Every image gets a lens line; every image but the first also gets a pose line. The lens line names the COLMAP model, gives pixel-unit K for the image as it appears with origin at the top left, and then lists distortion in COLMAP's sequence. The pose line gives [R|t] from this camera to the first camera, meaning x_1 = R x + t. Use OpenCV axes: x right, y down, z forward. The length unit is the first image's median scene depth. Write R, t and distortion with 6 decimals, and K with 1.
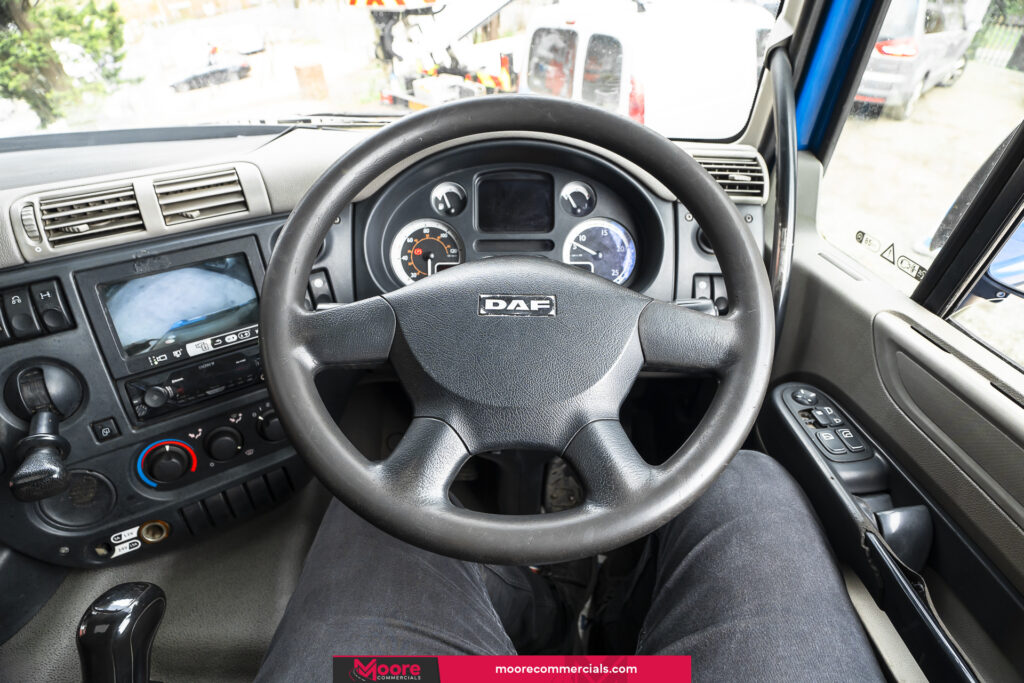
lens RADIAL K [[507.1, 0, 512.0], [0, 507.1, 341.5], [0, 0, 1]] dist [-0.077338, 0.016022]
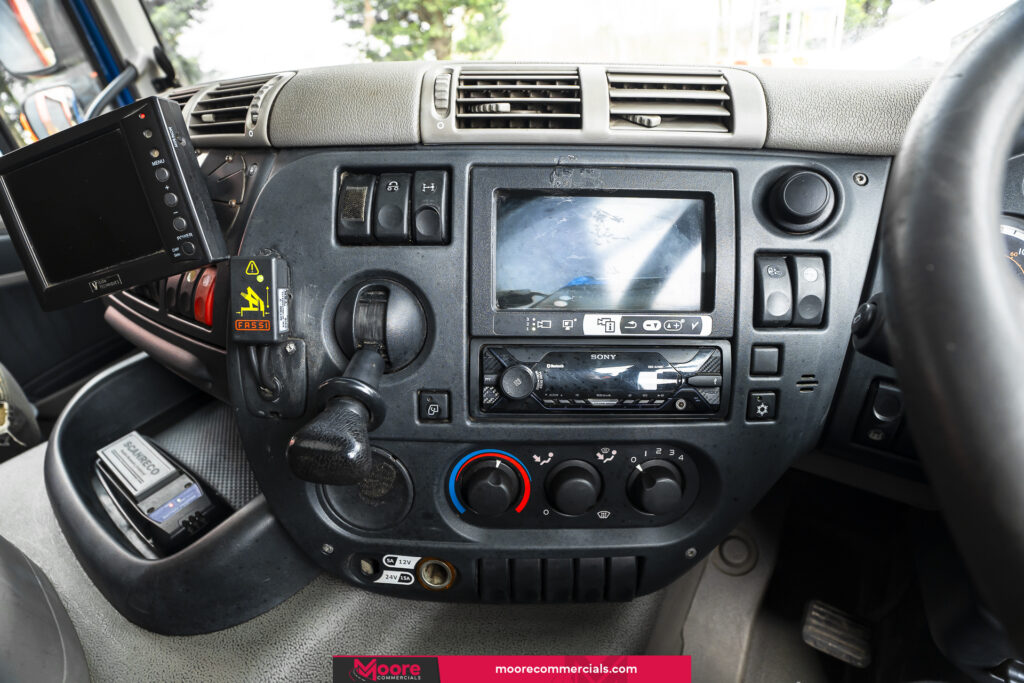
lens RADIAL K [[507.1, 0, 512.0], [0, 507.1, 341.5], [0, 0, 1]] dist [-0.077338, 0.016022]
pose [[0.828883, 0.246988, -0.501946, -0.401585], [-0.306331, 0.951173, -0.037822, 0.086061], [0.468096, 0.185112, 0.864072, 0.411003]]
